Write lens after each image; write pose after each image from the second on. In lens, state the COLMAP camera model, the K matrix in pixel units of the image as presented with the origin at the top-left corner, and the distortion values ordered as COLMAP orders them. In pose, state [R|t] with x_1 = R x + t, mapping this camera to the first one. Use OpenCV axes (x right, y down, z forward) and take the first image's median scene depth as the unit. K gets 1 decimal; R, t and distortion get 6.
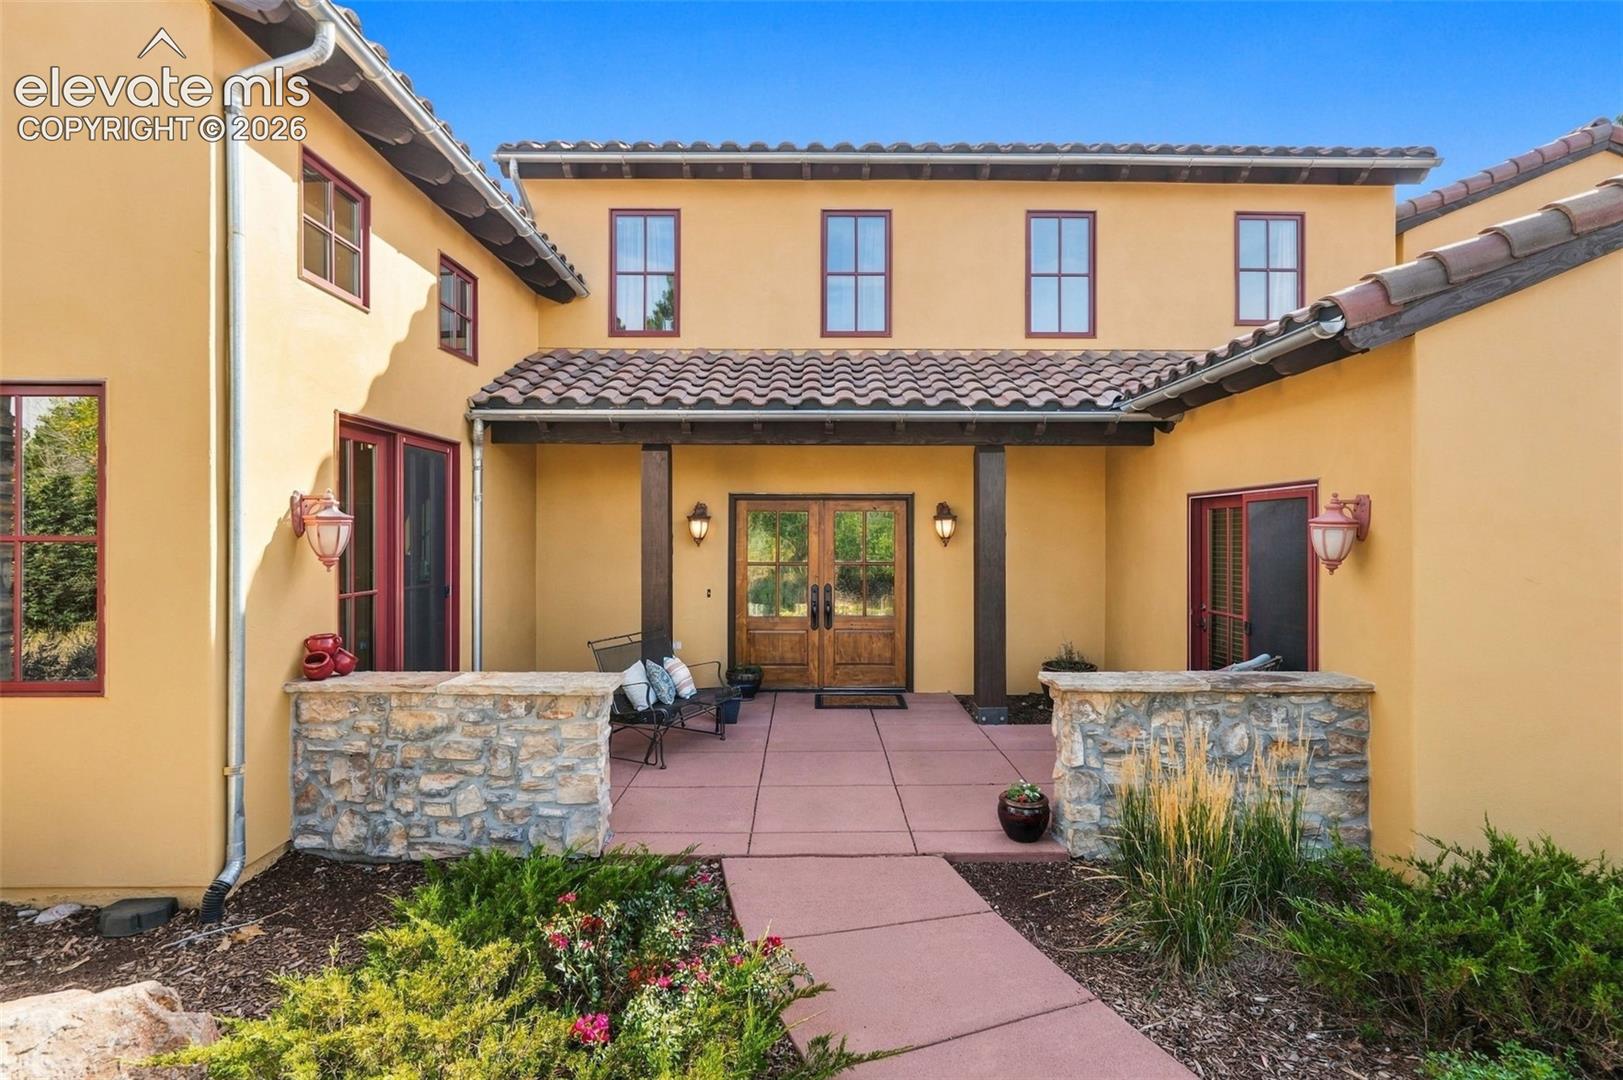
lens RADIAL K [[846.6, 0, 804.5], [0, 846.6, 530.6], [0, 0, 1]] dist [-0.002105, 0.000140]
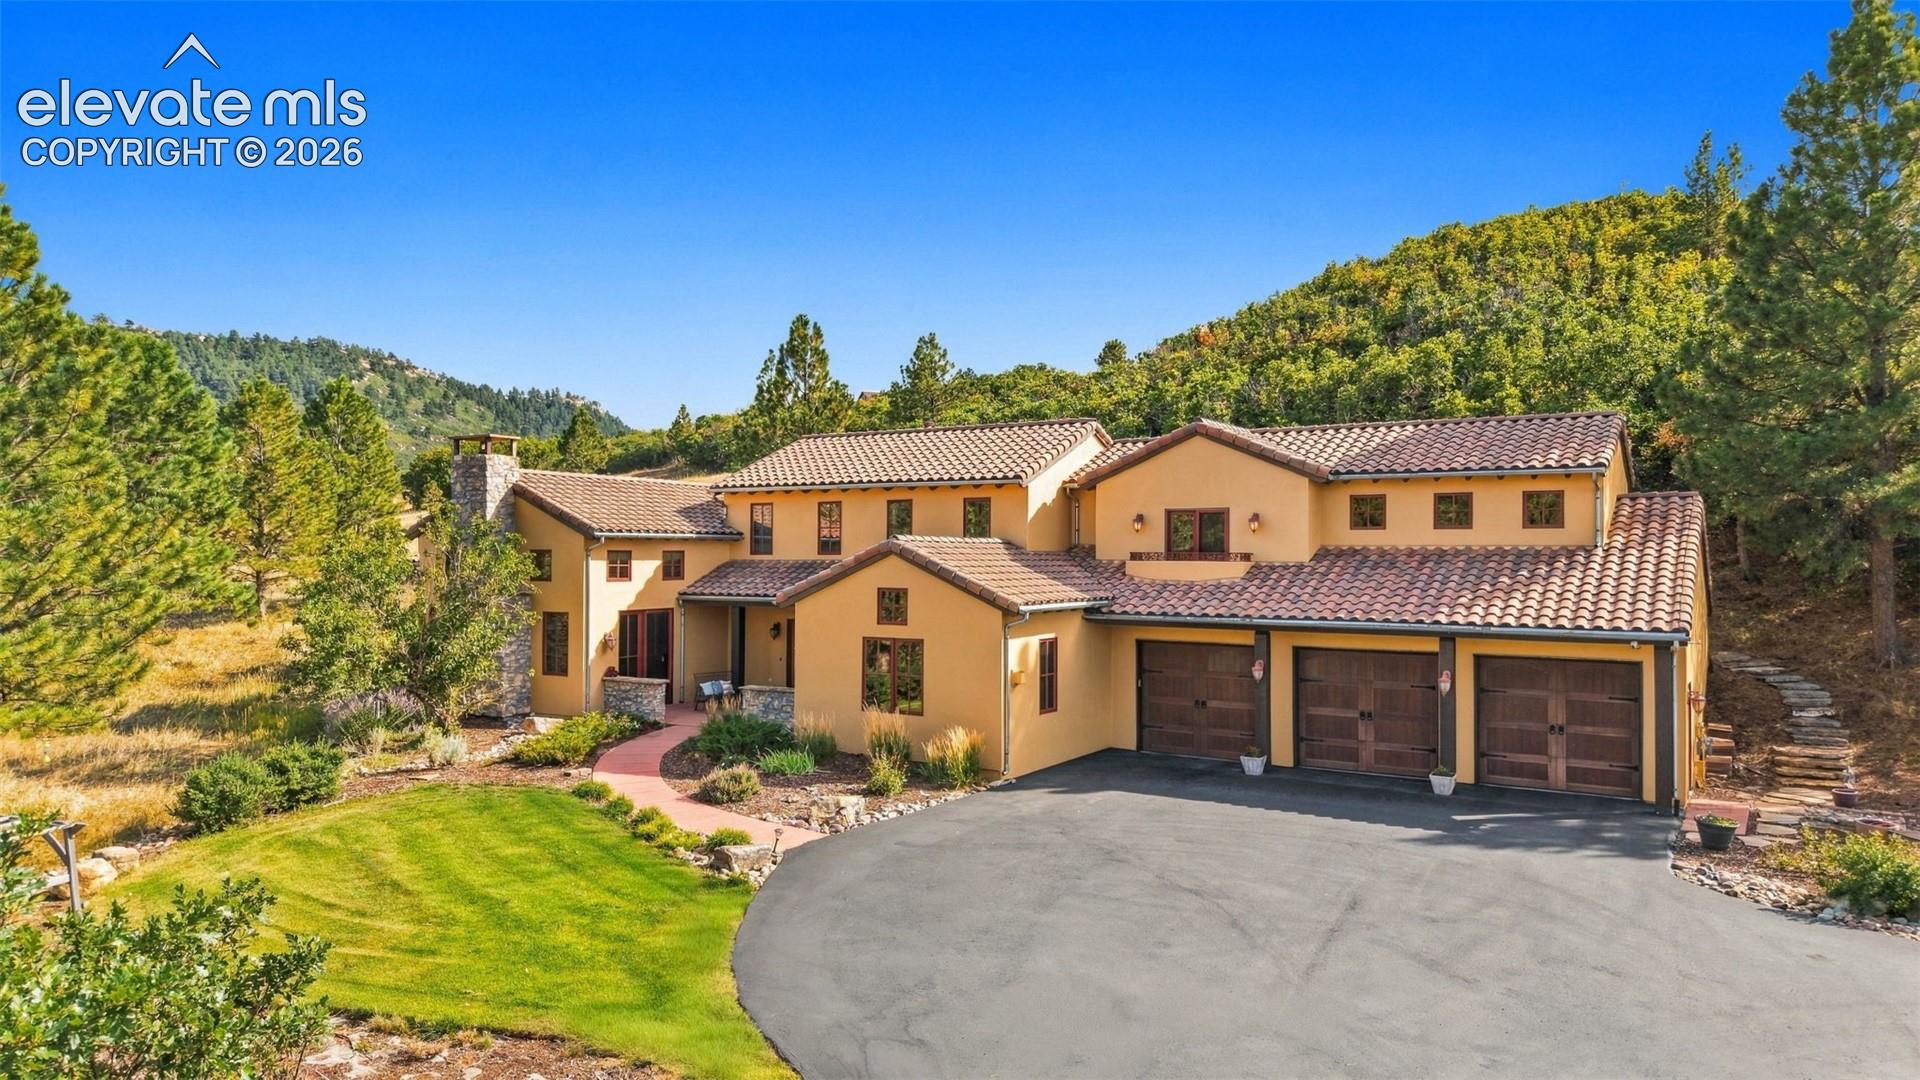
lens RADIAL K [[1284.5, 0, 954.6], [0, 1284.5, 541.3], [0, 0, 1]] dist [0.032098, -0.032583]
pose [[0.850037, -0.004298, -0.526705, 3.943278], [-0.001155, 0.999949, -0.010024, -0.404536], [0.526721, 0.009129, 0.849989, -3.283055]]
